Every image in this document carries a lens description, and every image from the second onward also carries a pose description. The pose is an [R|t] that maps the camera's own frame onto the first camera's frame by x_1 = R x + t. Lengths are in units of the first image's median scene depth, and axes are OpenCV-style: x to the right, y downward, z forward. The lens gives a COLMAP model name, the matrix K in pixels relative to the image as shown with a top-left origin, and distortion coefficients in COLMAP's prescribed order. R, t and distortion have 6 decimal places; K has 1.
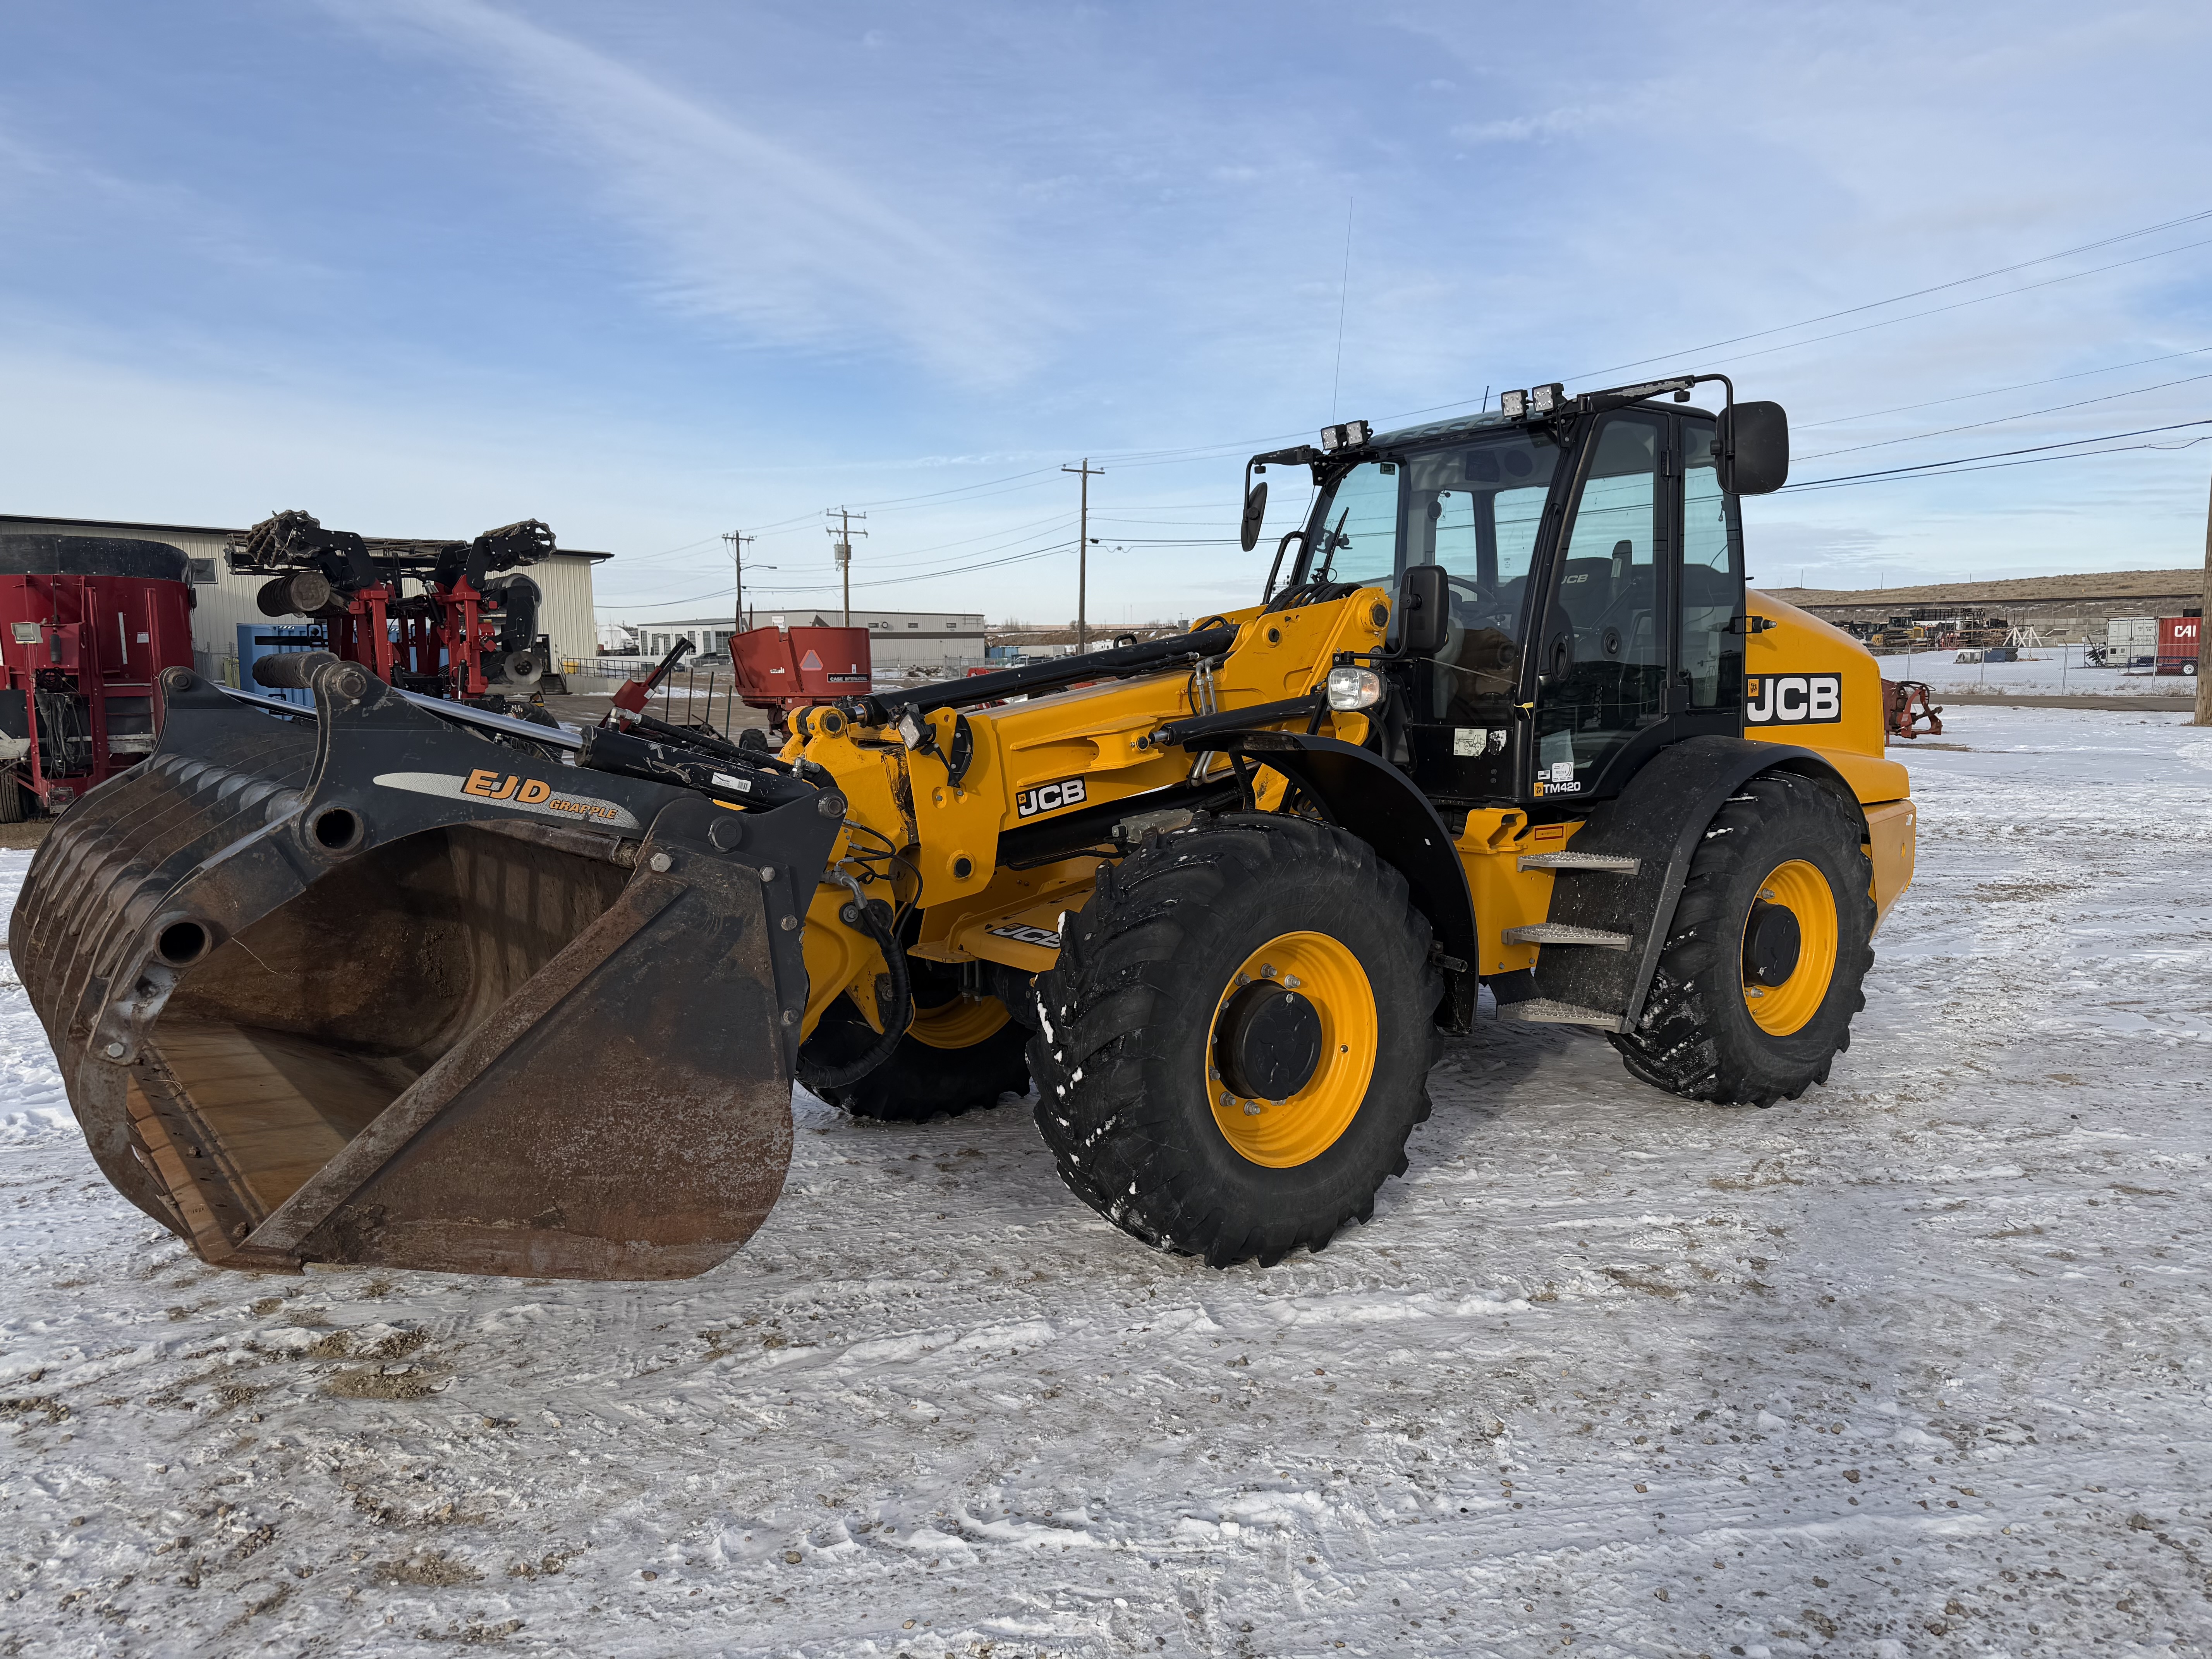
lens RADIAL K [[1577.9, 0, 1106.0], [0, 1577.9, 829.5], [0, 0, 1]] dist [0.045533, -0.068099]
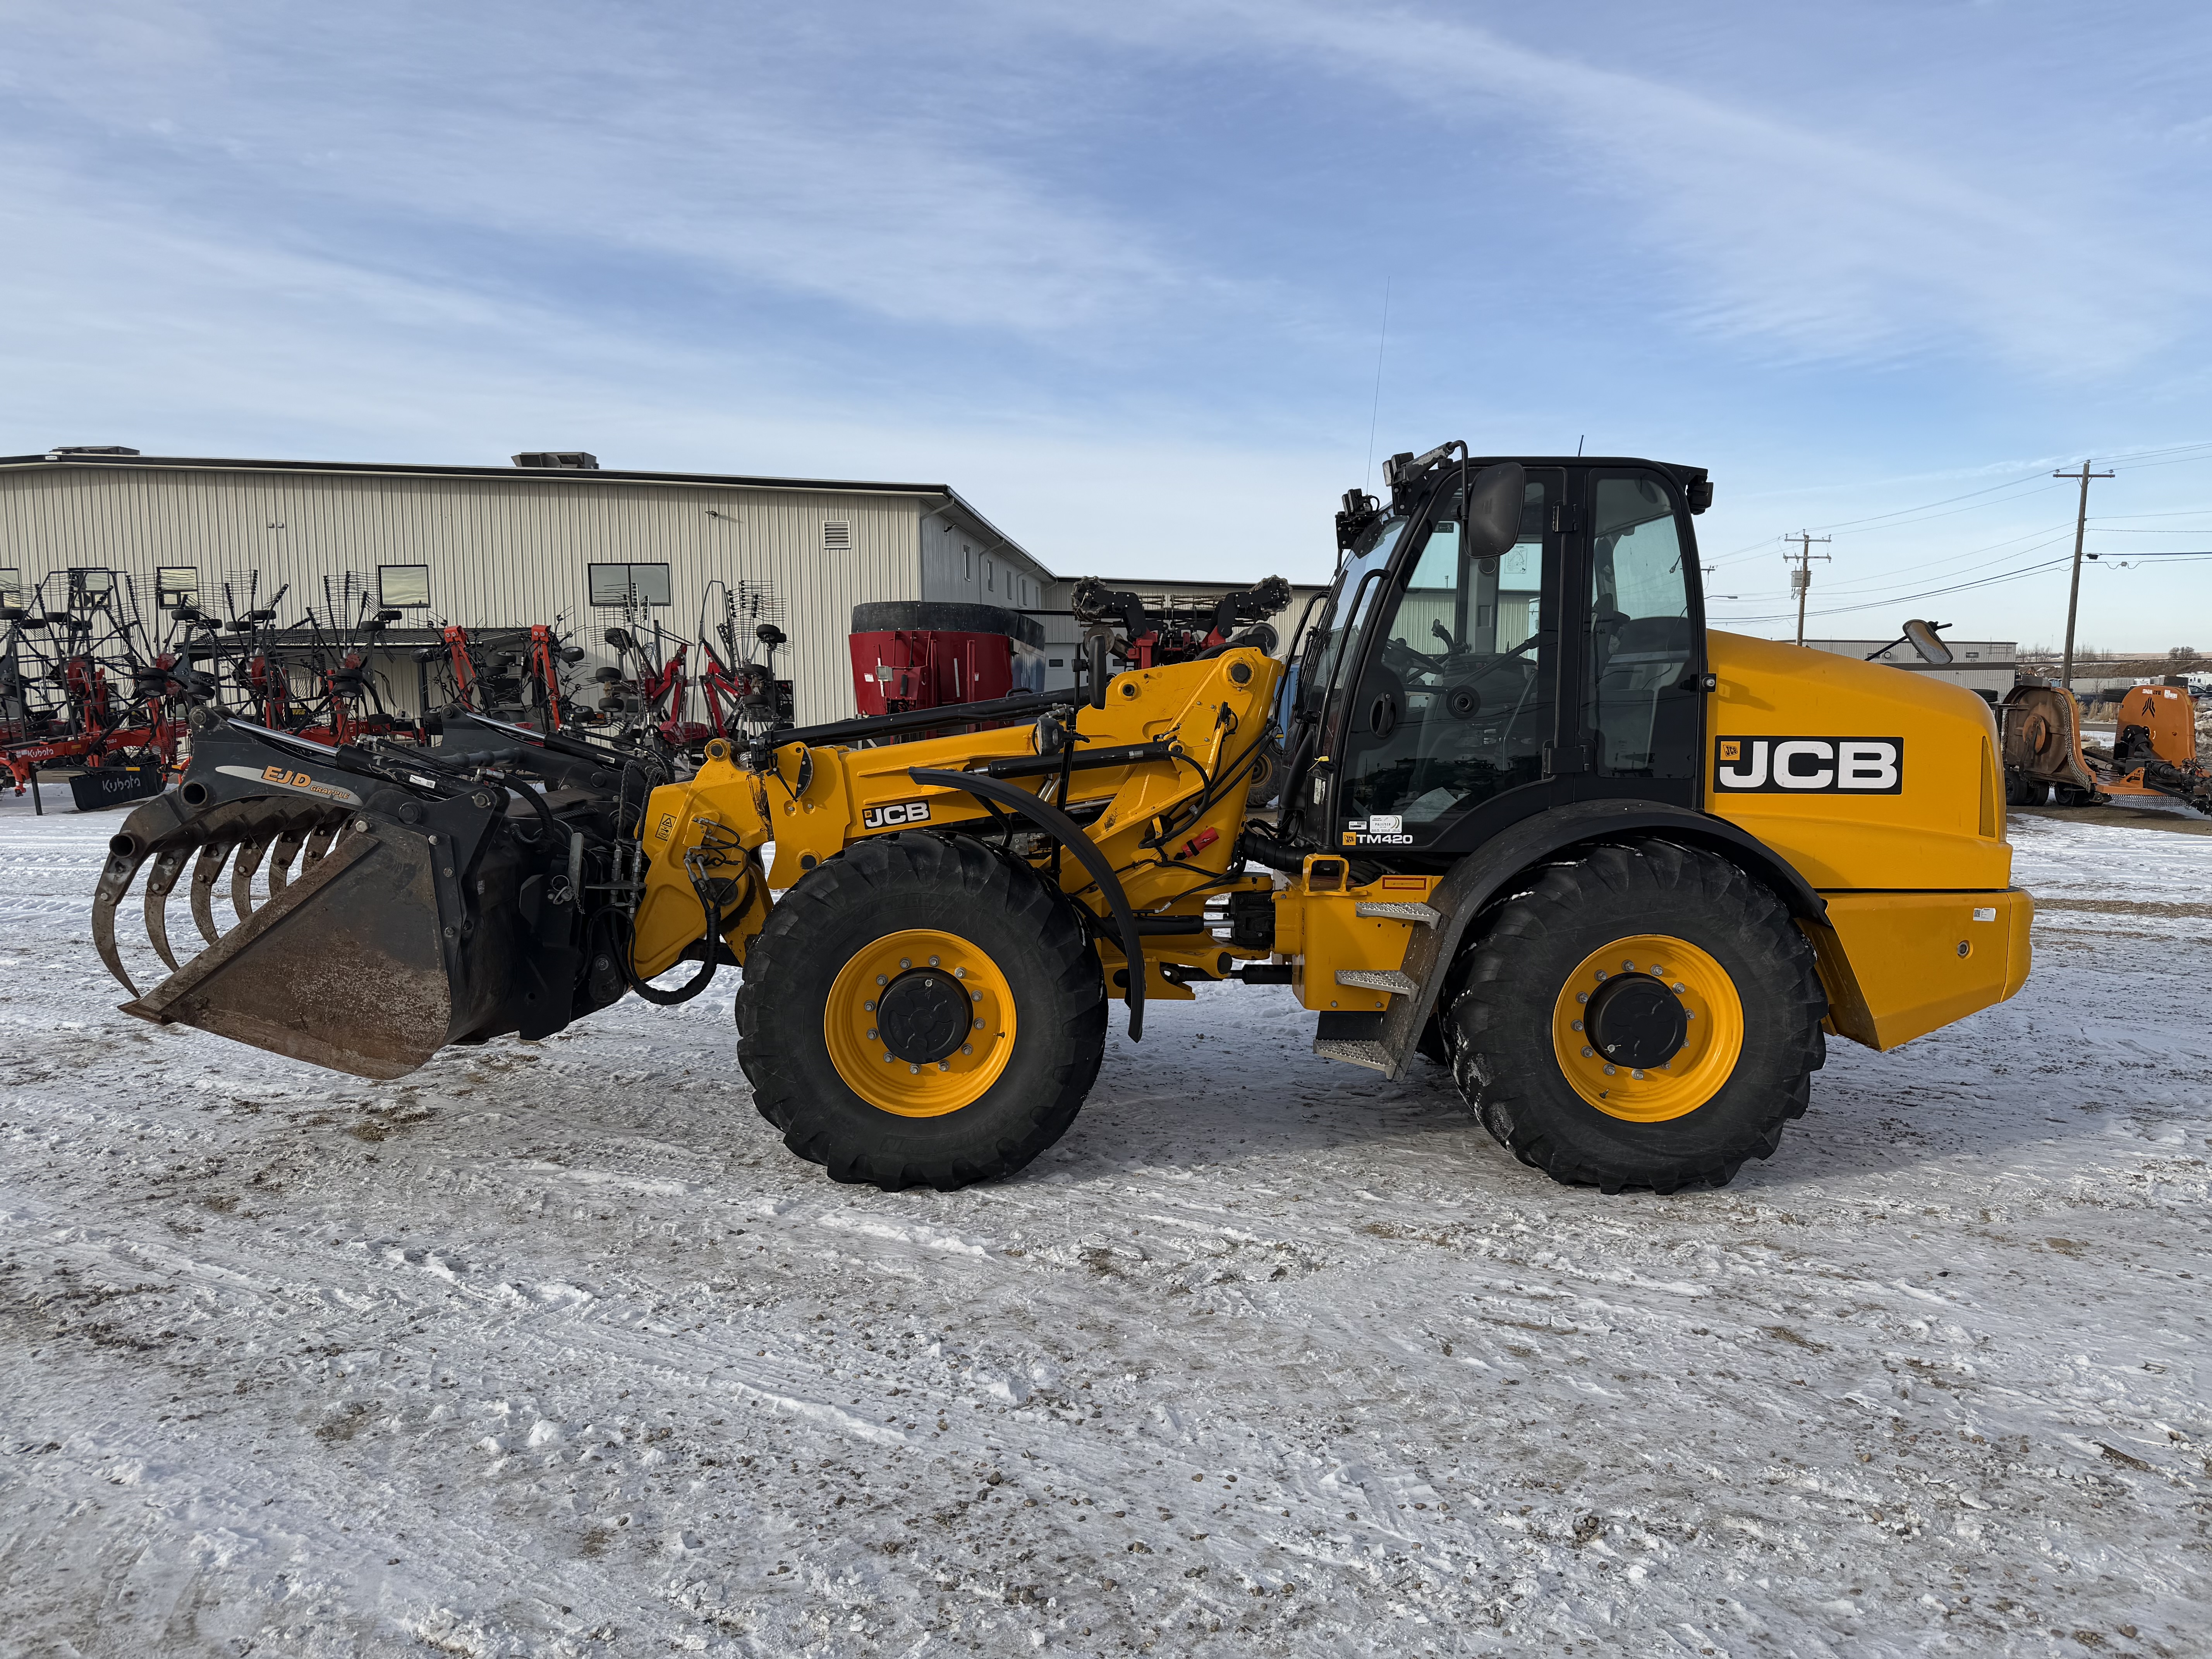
lens RADIAL K [[1688.2, 0, 1282.1], [0, 1688.2, 841.9], [0, 0, 1]] dist [0.071694, -0.107081]
pose [[0.803970, 0.065824, -0.591016, 0.953421], [-0.075025, 0.997141, 0.008997, -0.031662], [0.589919, 0.037108, 0.806609, 0.069321]]
